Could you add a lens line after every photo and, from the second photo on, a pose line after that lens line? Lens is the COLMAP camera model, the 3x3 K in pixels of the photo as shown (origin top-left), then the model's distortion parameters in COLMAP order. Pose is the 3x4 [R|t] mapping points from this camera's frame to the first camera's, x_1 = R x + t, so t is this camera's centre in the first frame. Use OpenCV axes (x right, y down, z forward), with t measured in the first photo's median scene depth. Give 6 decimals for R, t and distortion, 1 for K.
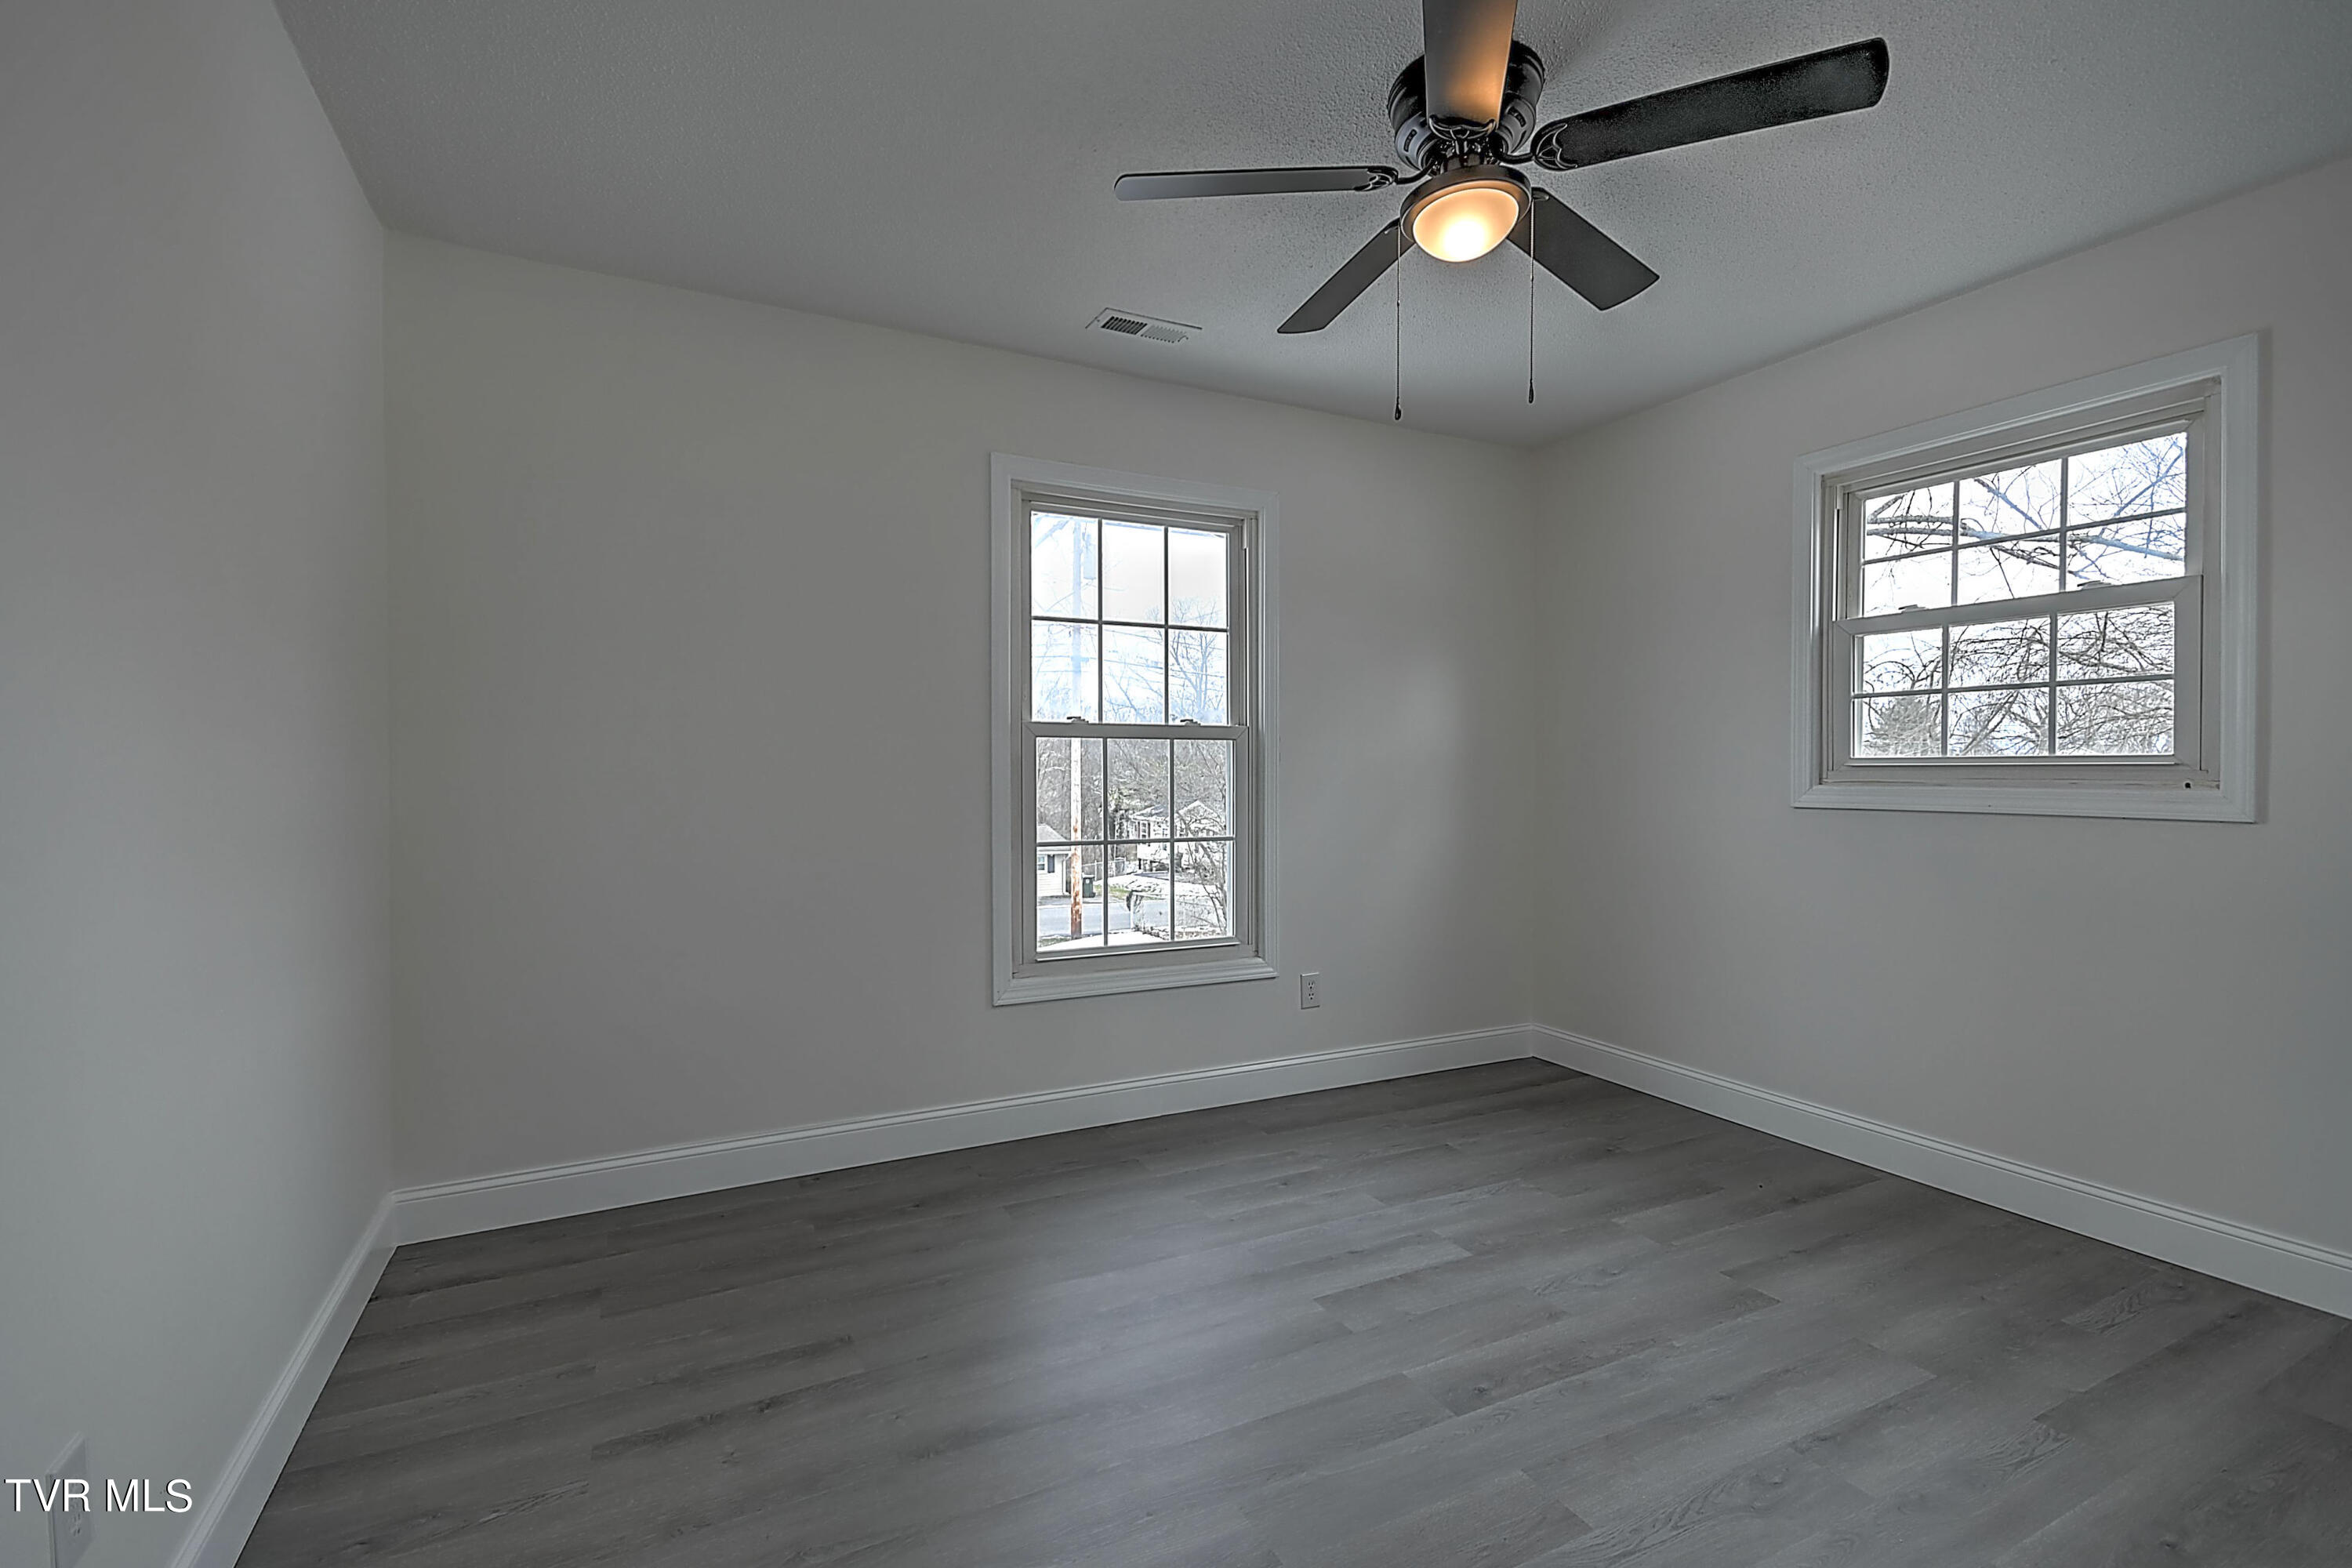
lens RADIAL K [[1060.3, 0, 1164.3], [0, 1060.3, 782.2], [0, 0, 1]] dist [0.019216, -0.004426]
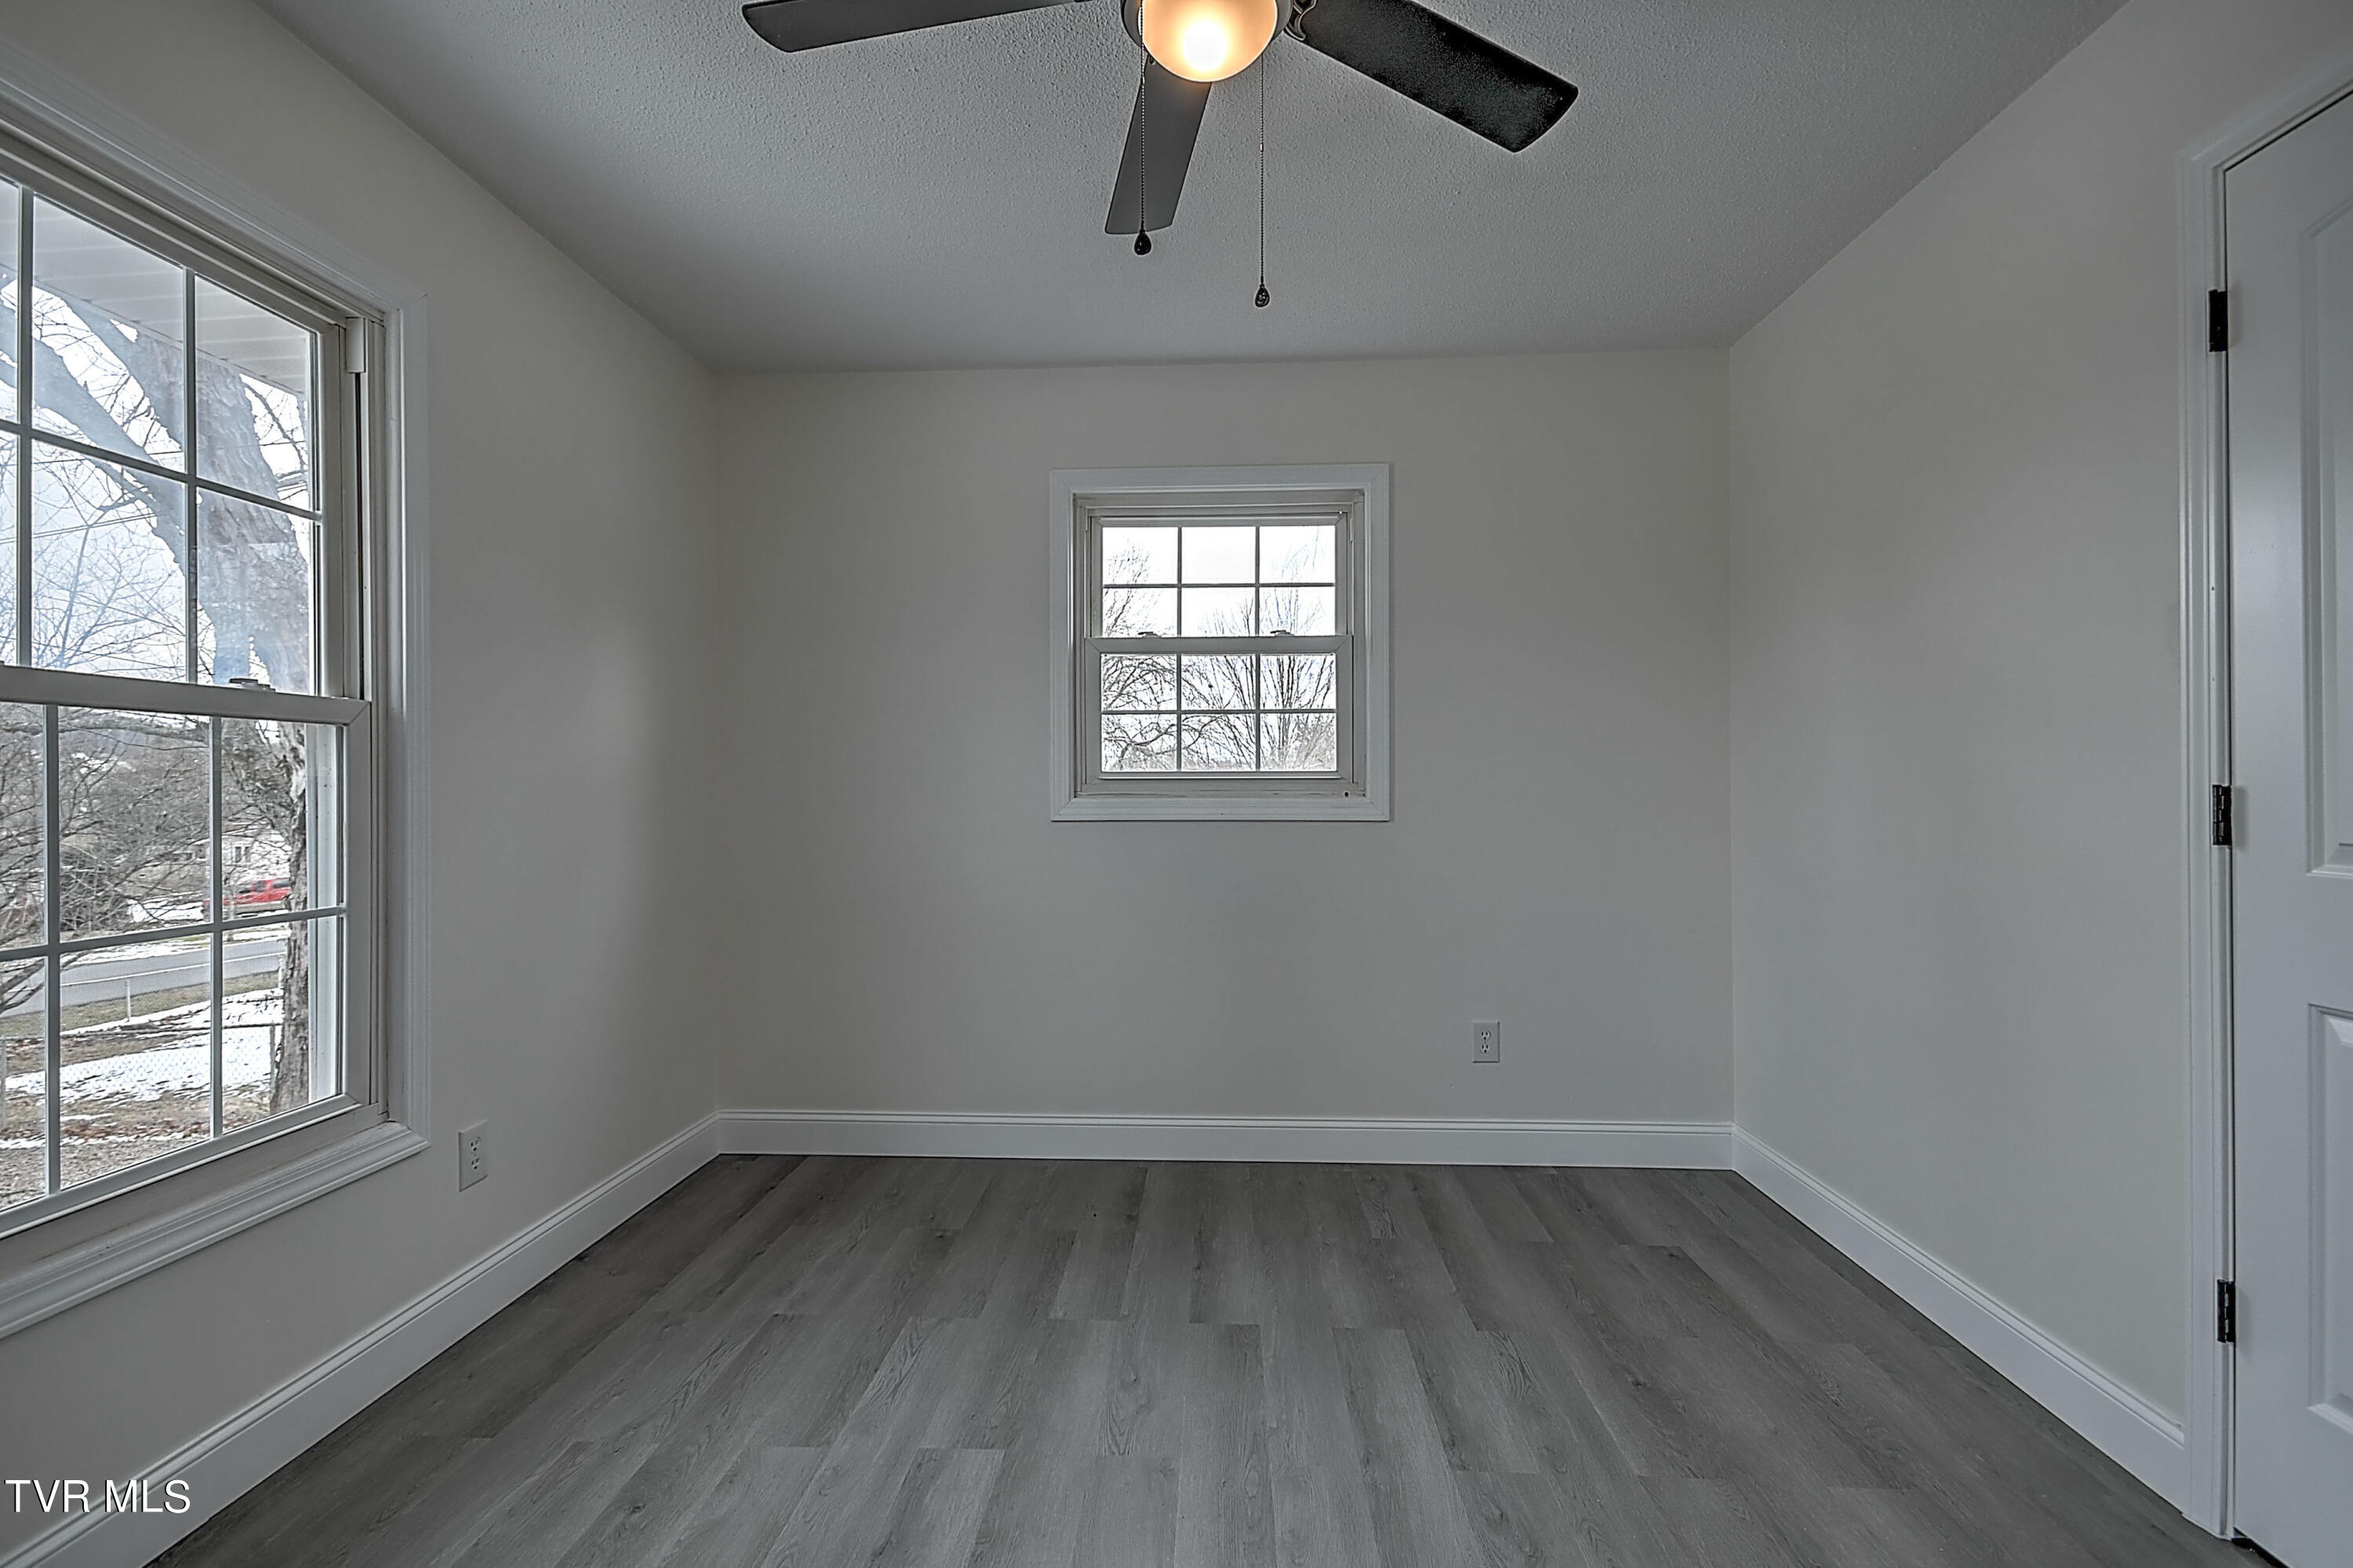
lens RADIAL K [[1077.6, 0, 1176.5], [0, 1077.6, 784.0], [0, 0, 1]] dist [0.023012, 0.000174]
pose [[0.488348, 0.001564, 0.872648, -0.257741], [0.011790, 0.999895, -0.008390, -0.000671], [-0.872569, 0.014386, 0.488279, 0.458379]]
